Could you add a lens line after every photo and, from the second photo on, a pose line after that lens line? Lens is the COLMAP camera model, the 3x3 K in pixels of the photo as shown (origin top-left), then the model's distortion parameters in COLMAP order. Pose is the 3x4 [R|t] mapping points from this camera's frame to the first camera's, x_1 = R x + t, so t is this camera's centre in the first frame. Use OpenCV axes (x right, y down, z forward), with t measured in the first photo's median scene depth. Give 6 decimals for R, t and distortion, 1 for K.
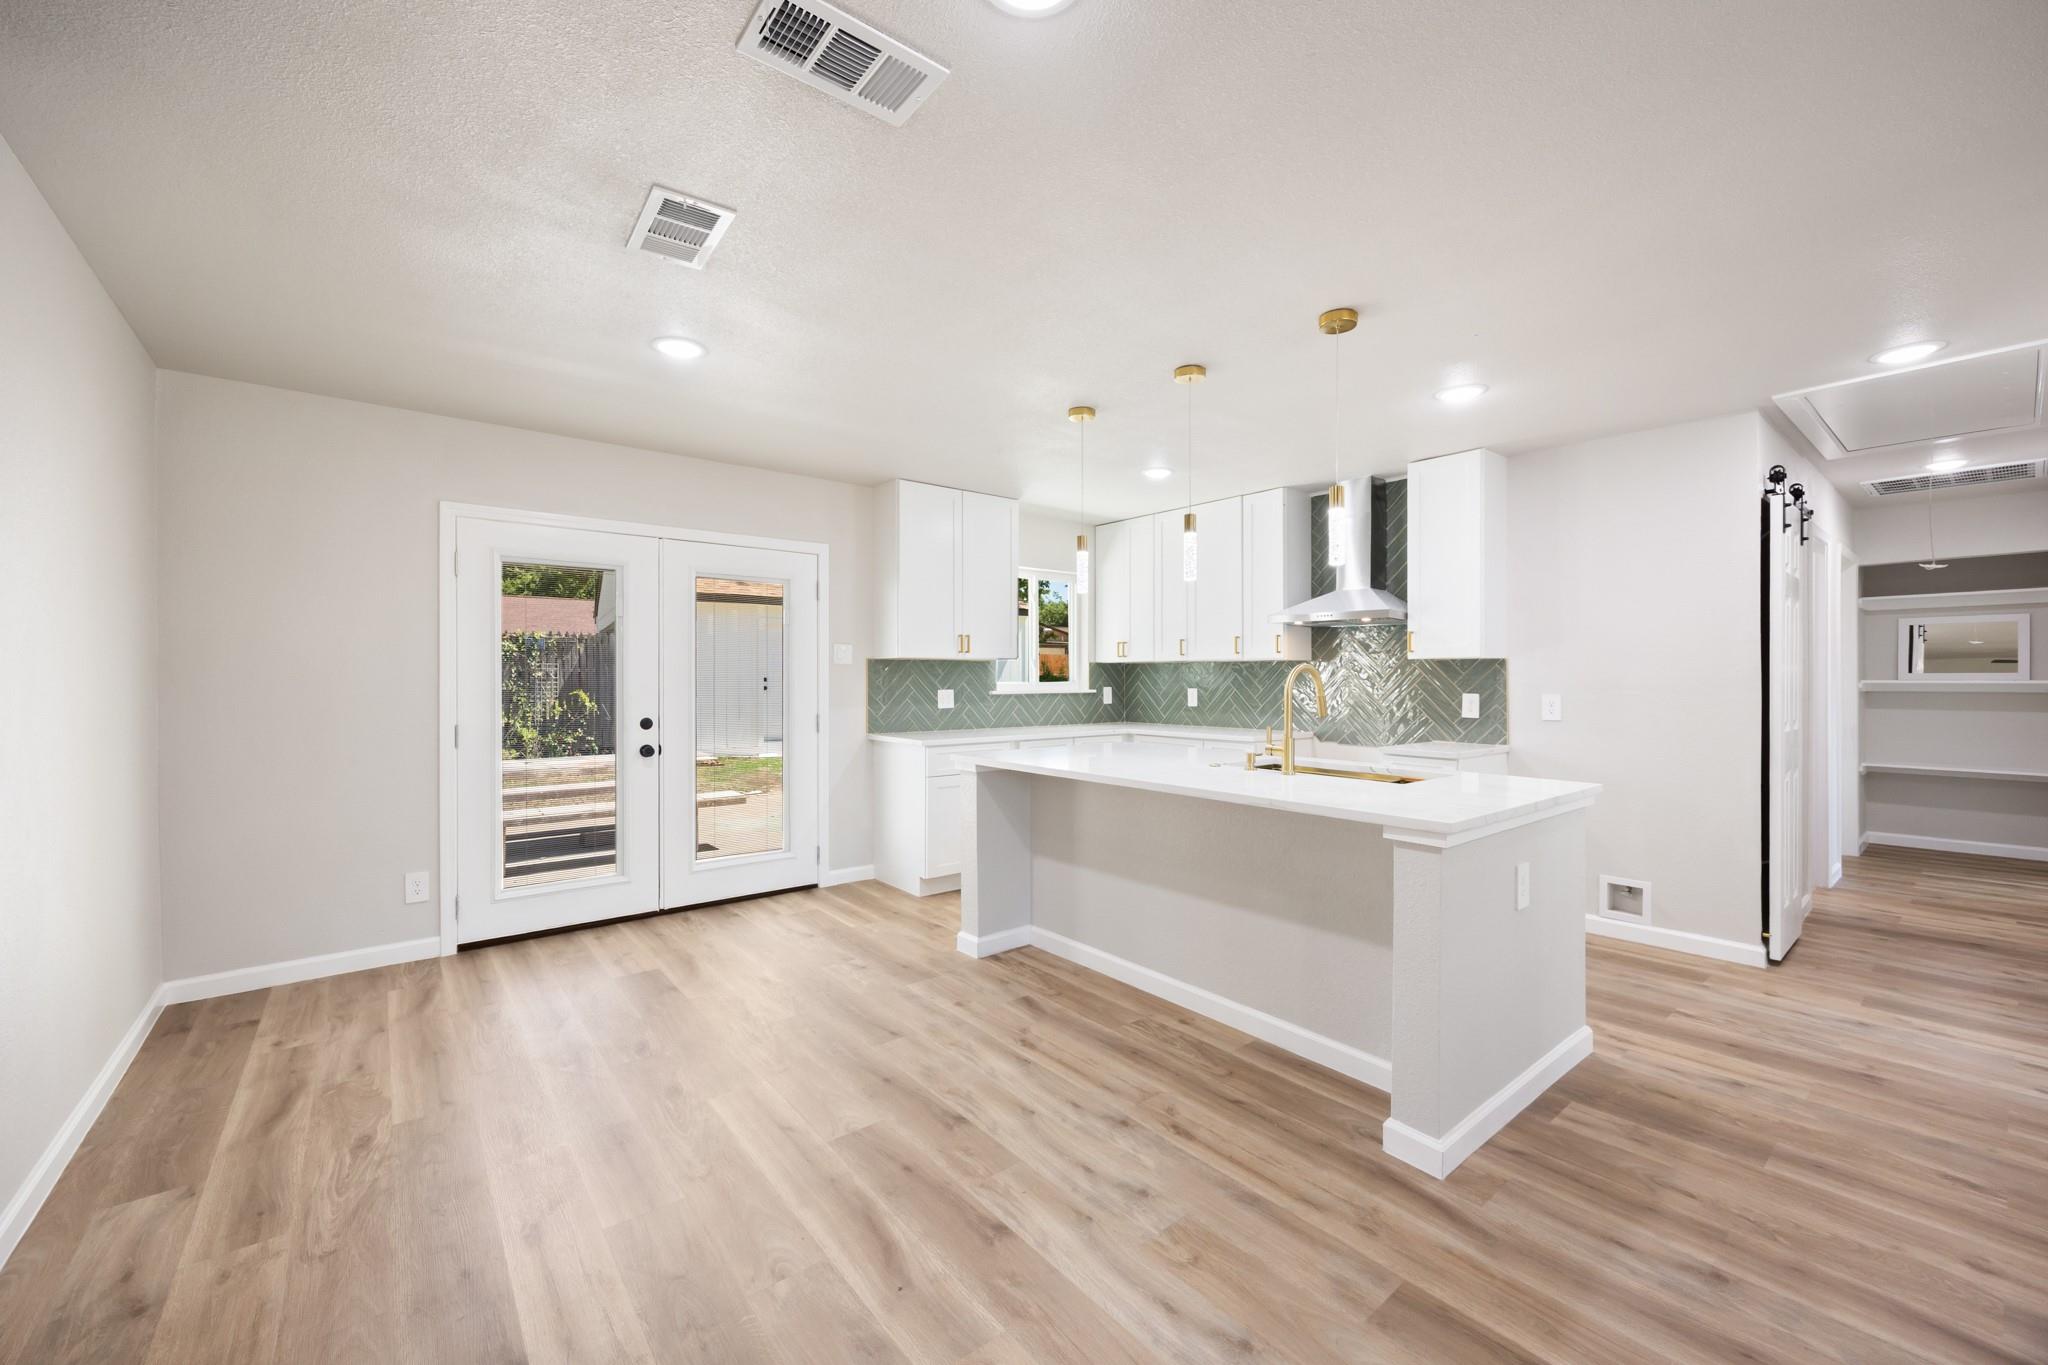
lens RADIAL K [[796.2, 0, 1024.0], [0, 796.2, 682.5], [0, 0, 1]] dist [0.002549, 0.000364]
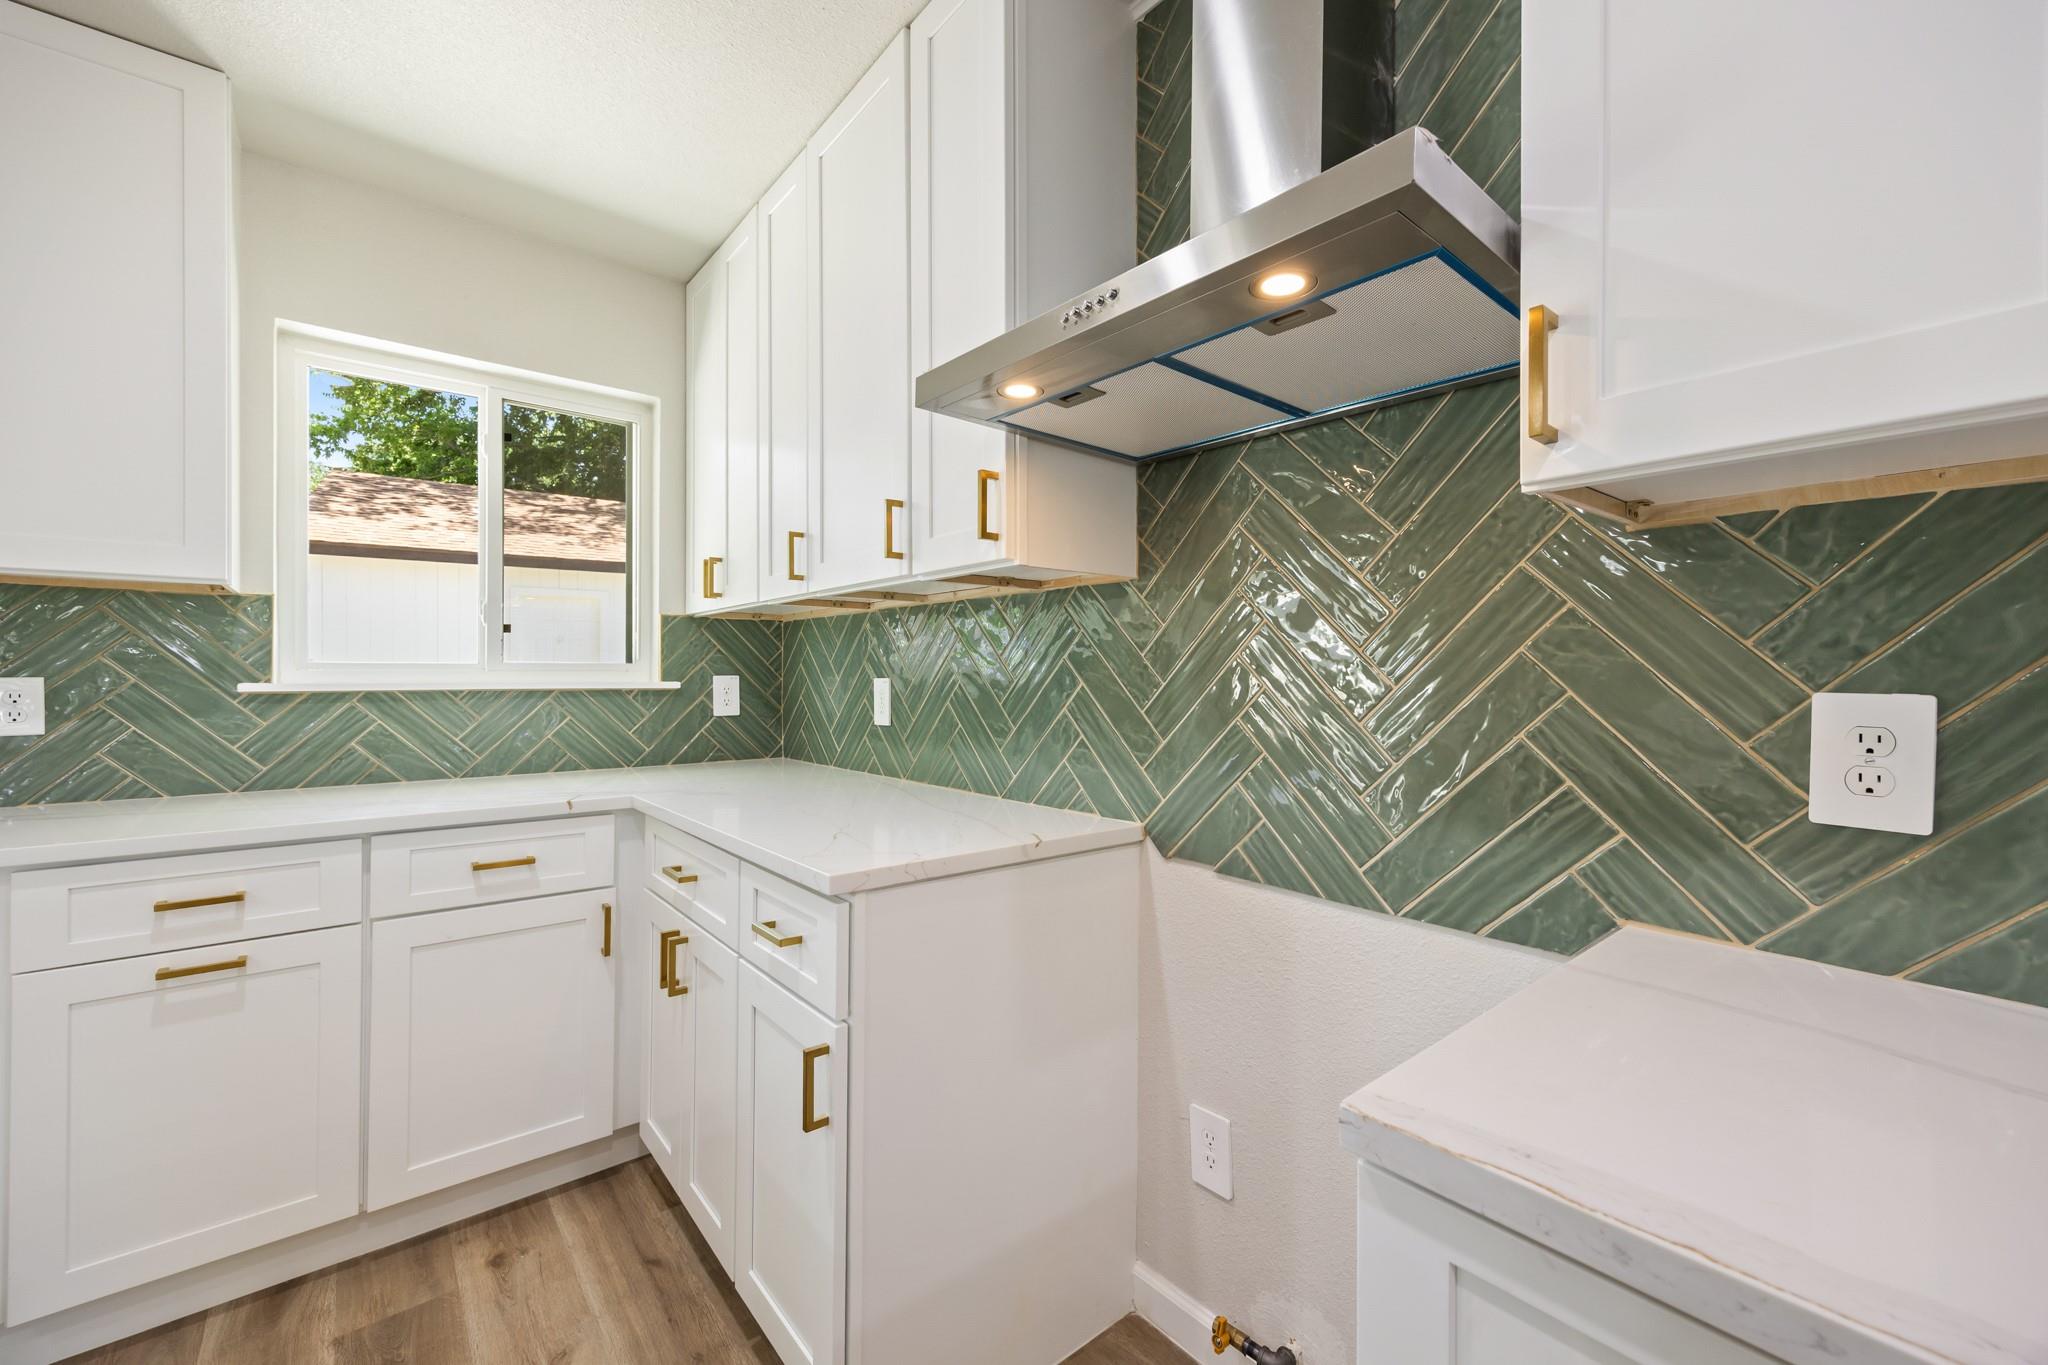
lens RADIAL K [[821.9, 0, 1024.0], [0, 821.9, 682.5], [0, 0, 1]] dist [0.001438, 0.000030]
pose [[0.999881, 0.001832, 0.015288, 0.338256], [-0.001873, 0.999995, 0.002643, 0.010457], [-0.015283, -0.002672, 0.999880, 0.750634]]
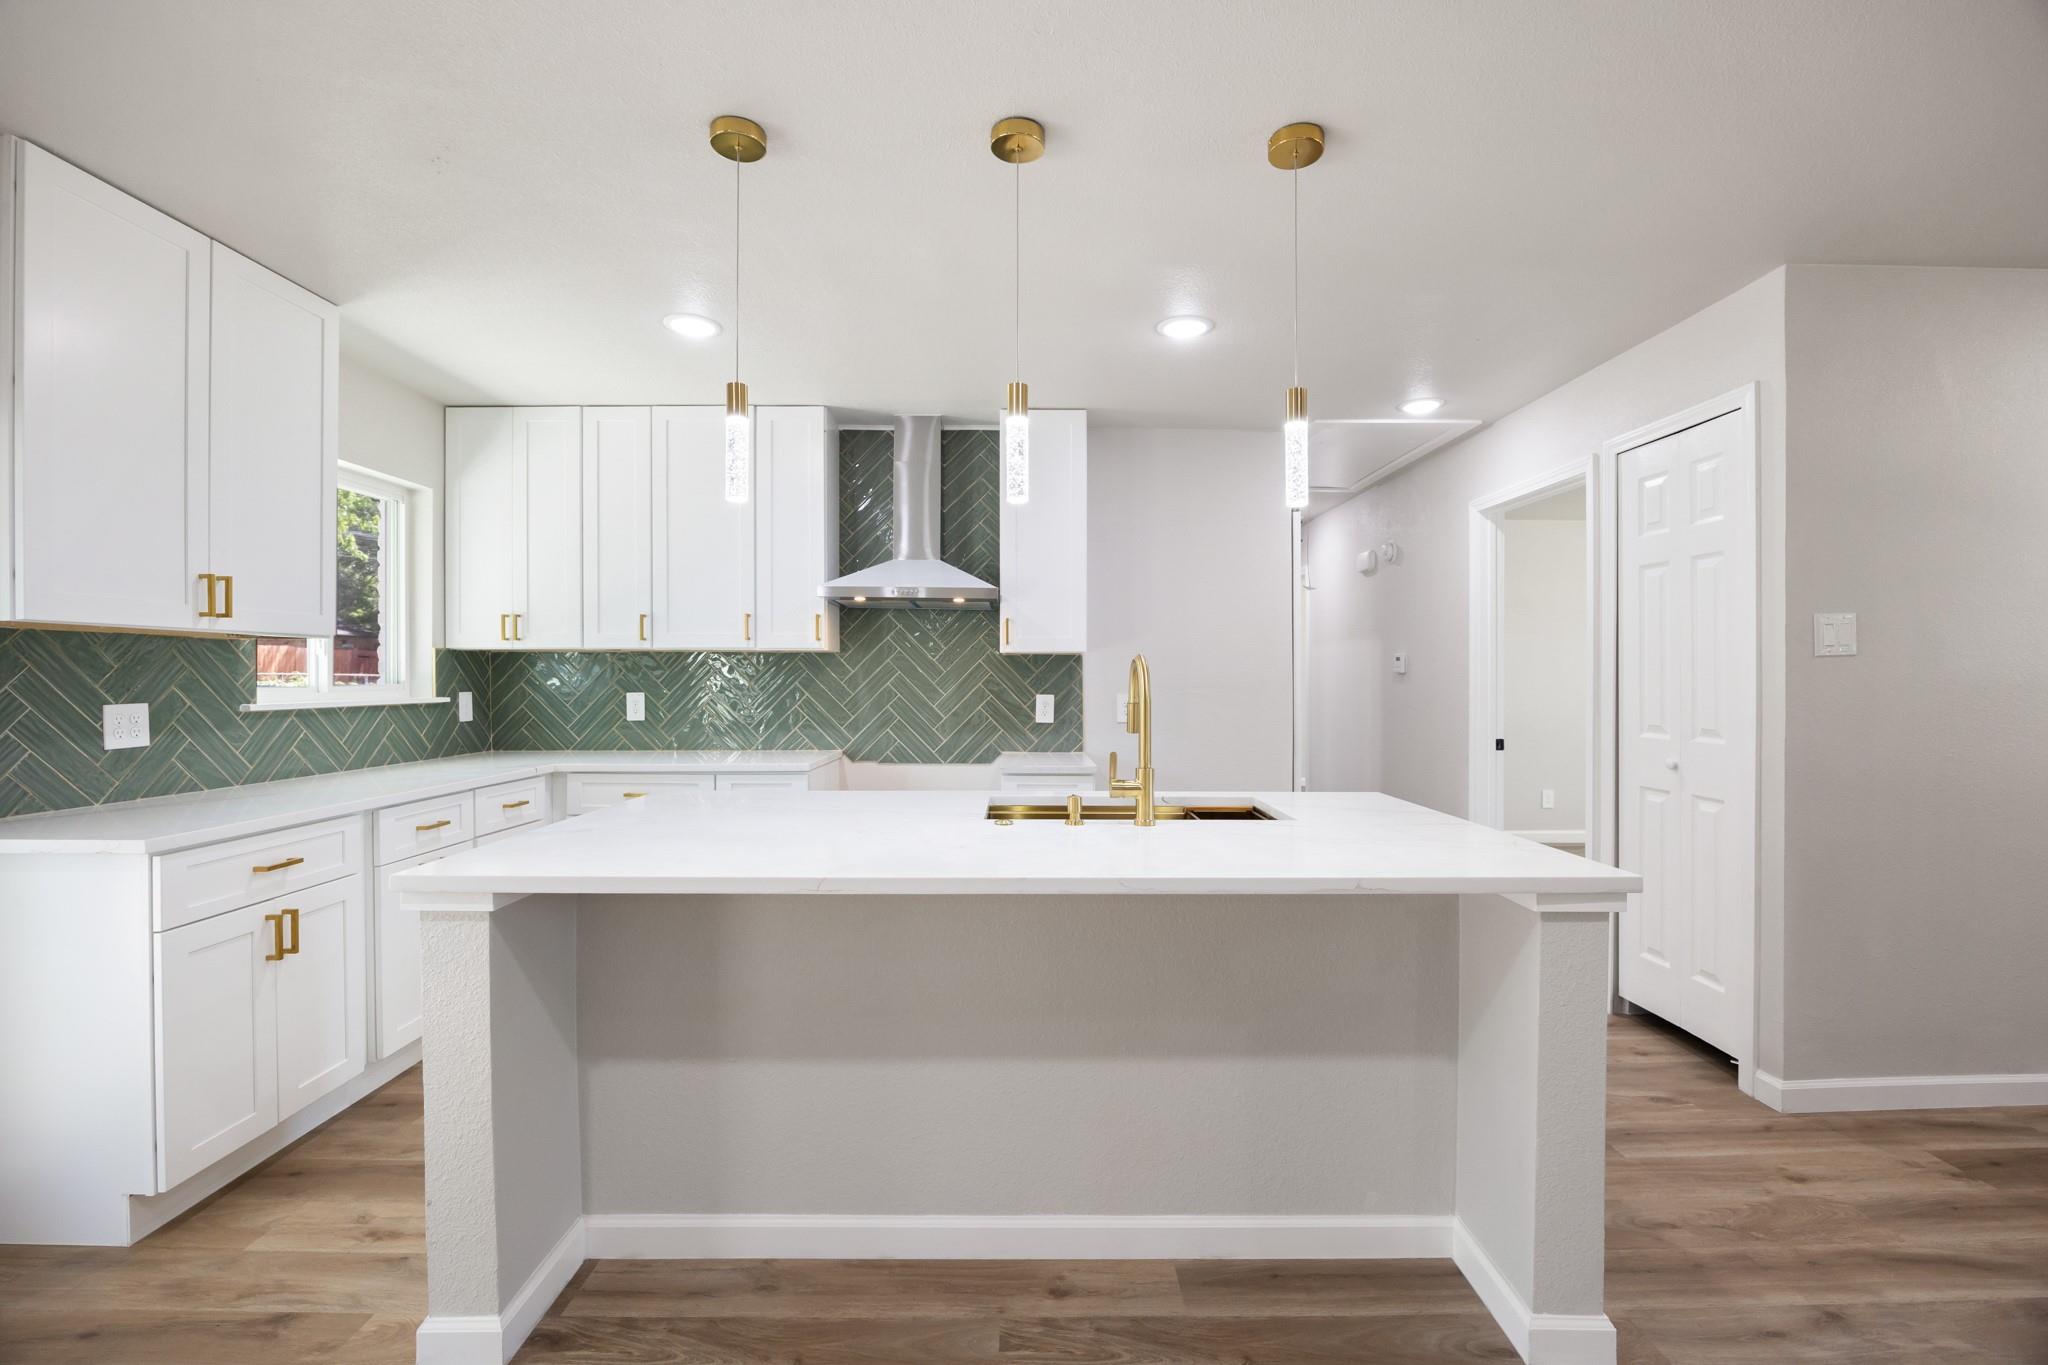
lens RADIAL K [[872.1, 0, 1024.0], [0, 872.1, 682.5], [0, 0, 1]] dist [-0.013441, 0.000002]
pose [[0.623466, -0.004603, 0.781837, -0.175876], [0.003894, 0.999989, 0.002782, -0.001797], [-0.781841, 0.001310, 0.623476, 0.392125]]
